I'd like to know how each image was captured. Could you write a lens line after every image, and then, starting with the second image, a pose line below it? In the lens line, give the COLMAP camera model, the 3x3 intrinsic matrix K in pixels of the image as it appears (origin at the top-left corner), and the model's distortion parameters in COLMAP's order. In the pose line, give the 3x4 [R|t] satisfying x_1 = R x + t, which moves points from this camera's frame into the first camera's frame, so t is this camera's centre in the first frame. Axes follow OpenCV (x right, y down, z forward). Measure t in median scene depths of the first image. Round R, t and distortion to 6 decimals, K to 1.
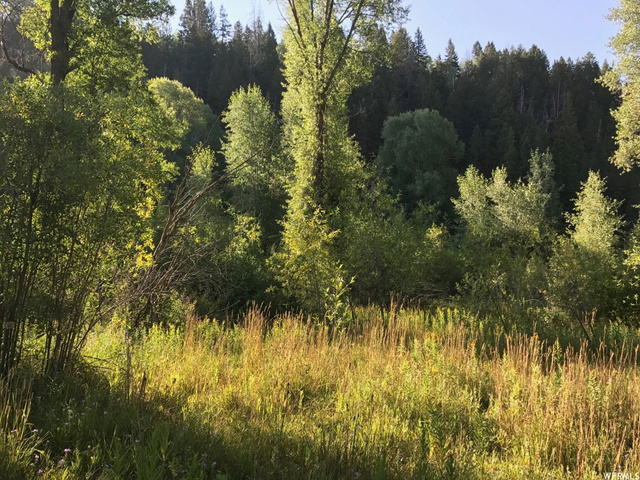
lens RADIAL K [[530.7, 0, 315.9], [0, 530.7, 239.9], [0, 0, 1]] dist [0.046230, -0.064899]
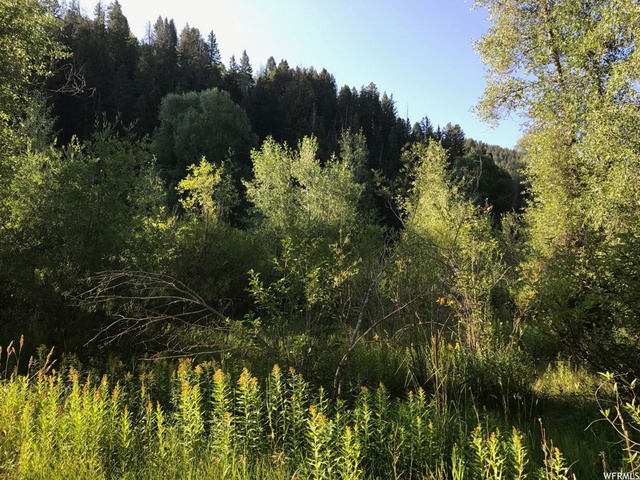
lens RADIAL K [[530.7, 0, 315.9], [0, 530.7, 239.9], [0, 0, 1]] dist [0.046230, -0.064899]
pose [[0.925459, 0.034045, 0.377315, 0.077028], [-0.019638, 0.998926, -0.041966, 0.029667], [-0.378339, 0.031428, 0.925133, 0.294670]]
